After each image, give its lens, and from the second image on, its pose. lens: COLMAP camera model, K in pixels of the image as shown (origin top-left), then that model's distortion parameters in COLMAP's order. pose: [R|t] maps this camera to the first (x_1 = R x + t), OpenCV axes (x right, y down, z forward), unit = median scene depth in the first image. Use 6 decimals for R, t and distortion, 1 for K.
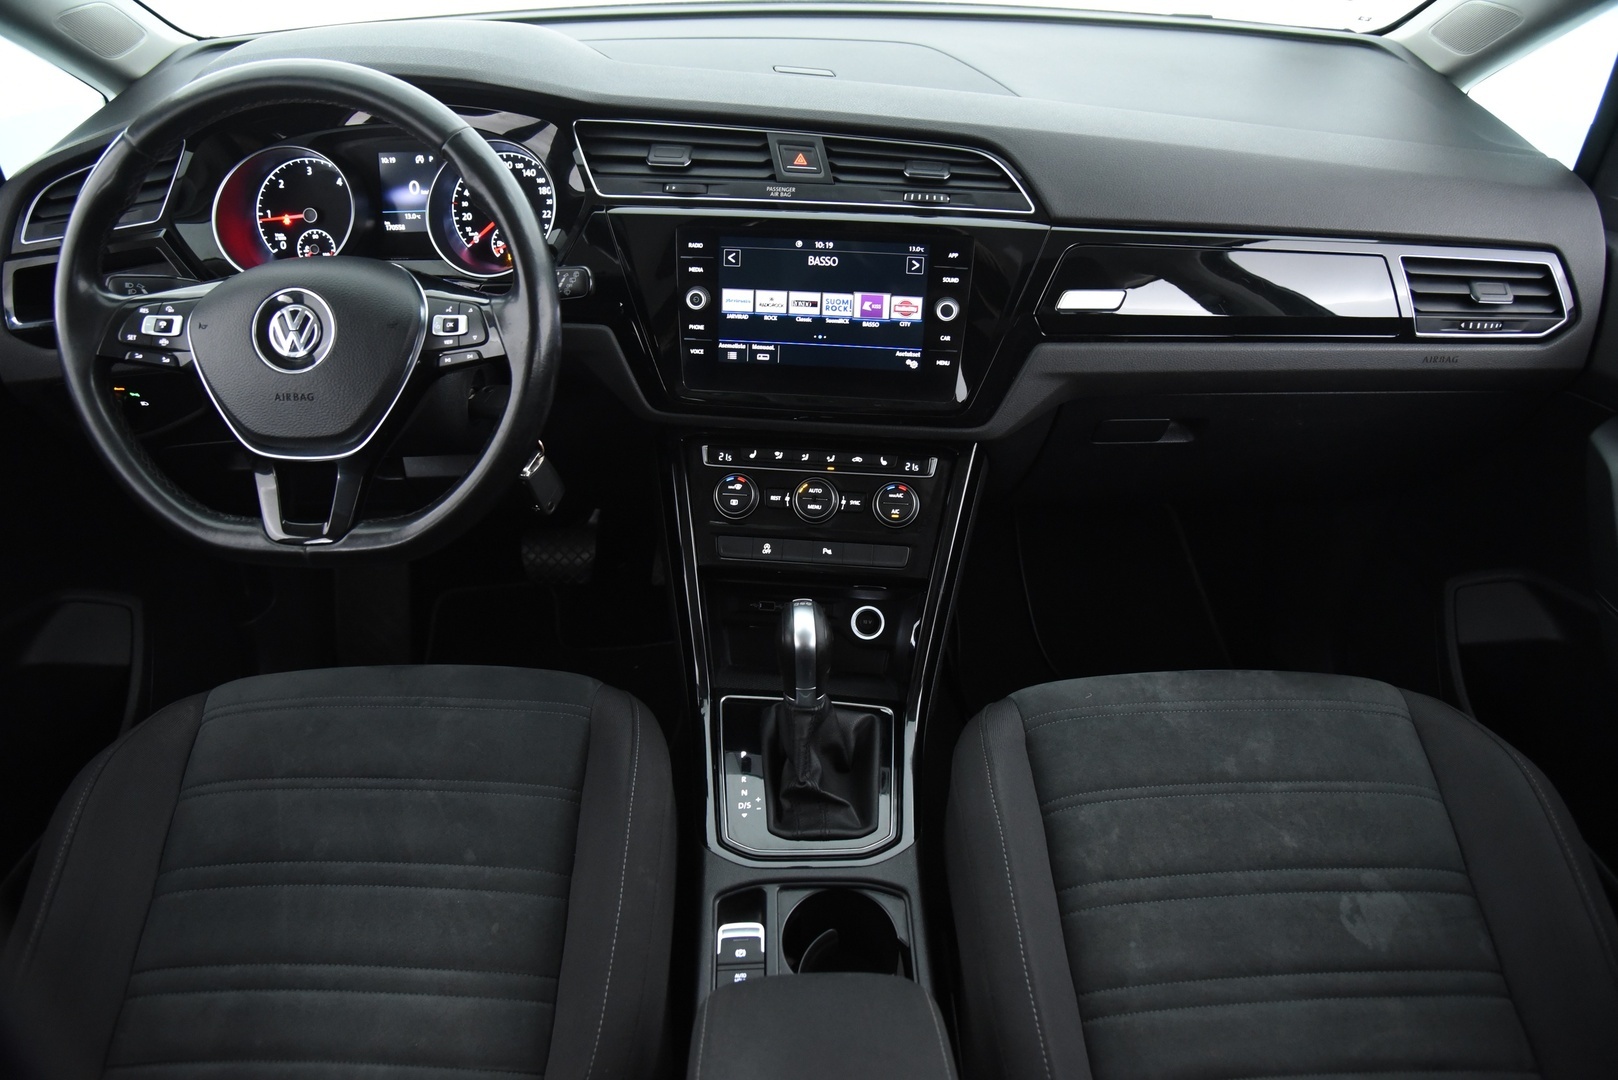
lens RADIAL K [[1127.8, 0, 806.7], [0, 1127.8, 526.5], [0, 0, 1]] dist [-0.073156, 0.001622]
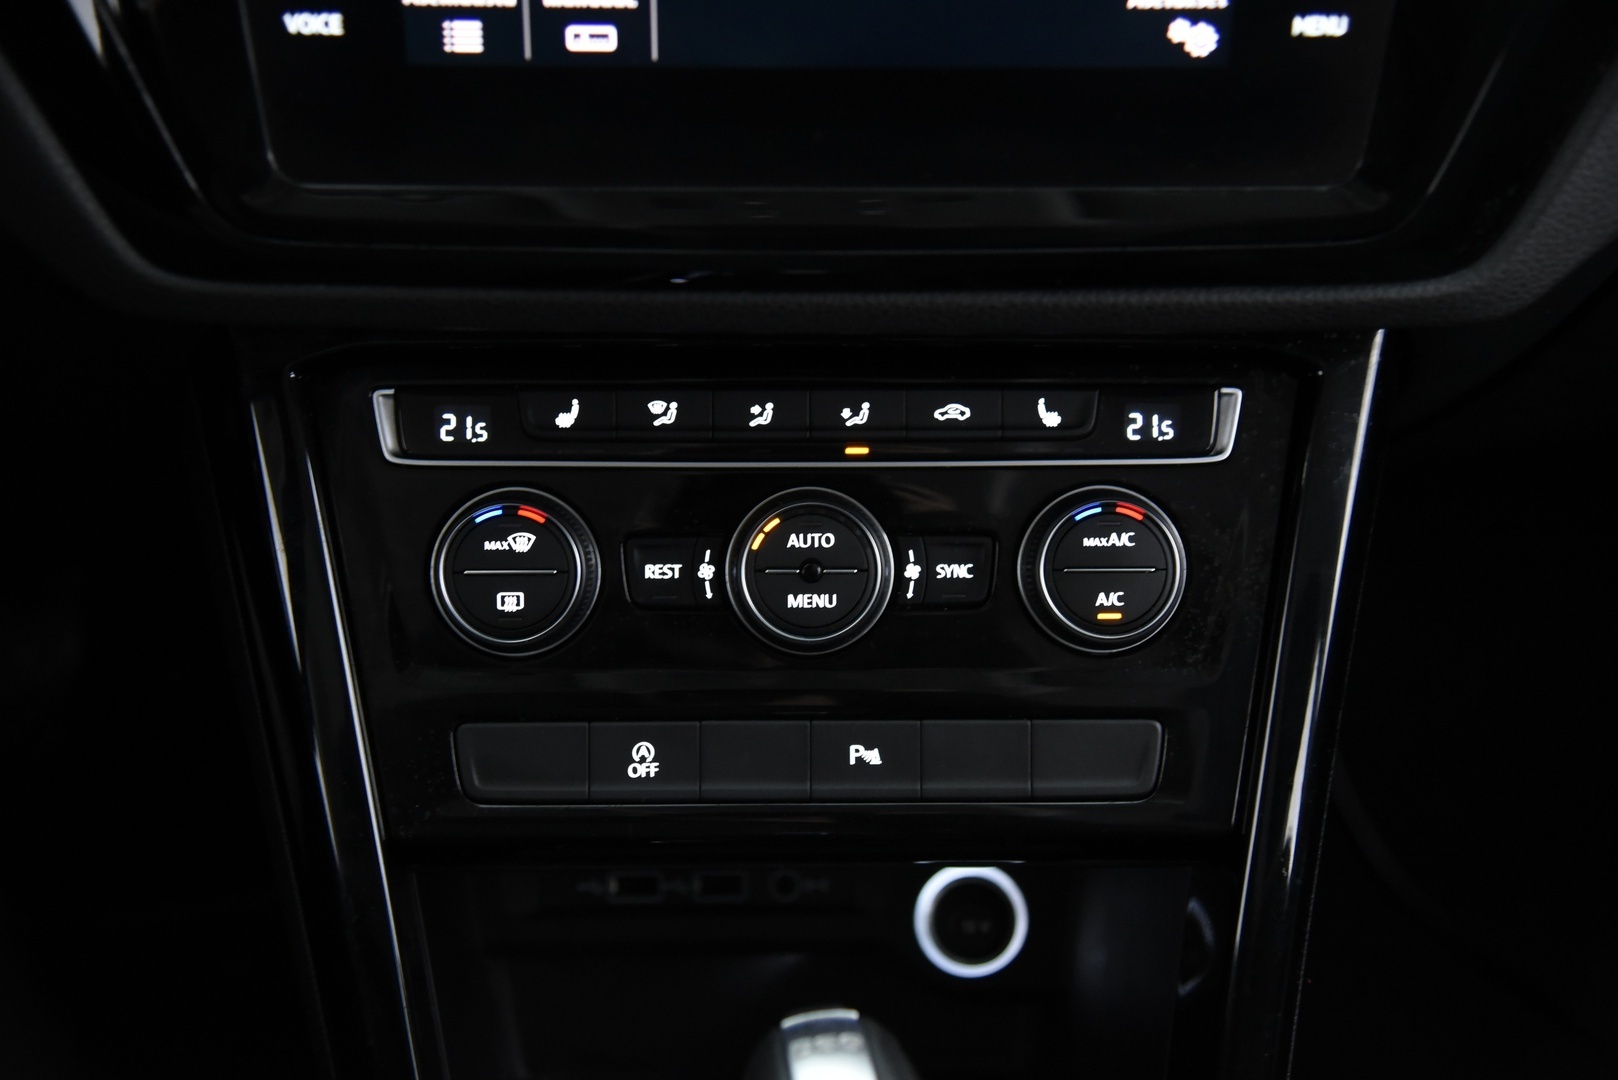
lens RADIAL K [[2025.9, 0, 801.5], [0, 2025.9, 536.0], [0, 0, 1]] dist [0.105106, 0.000000]
pose [[0.993391, -0.066135, 0.093811, -0.039986], [0.059504, 0.995642, 0.071811, -0.067671], [-0.098151, -0.065755, 0.992997, 0.517047]]
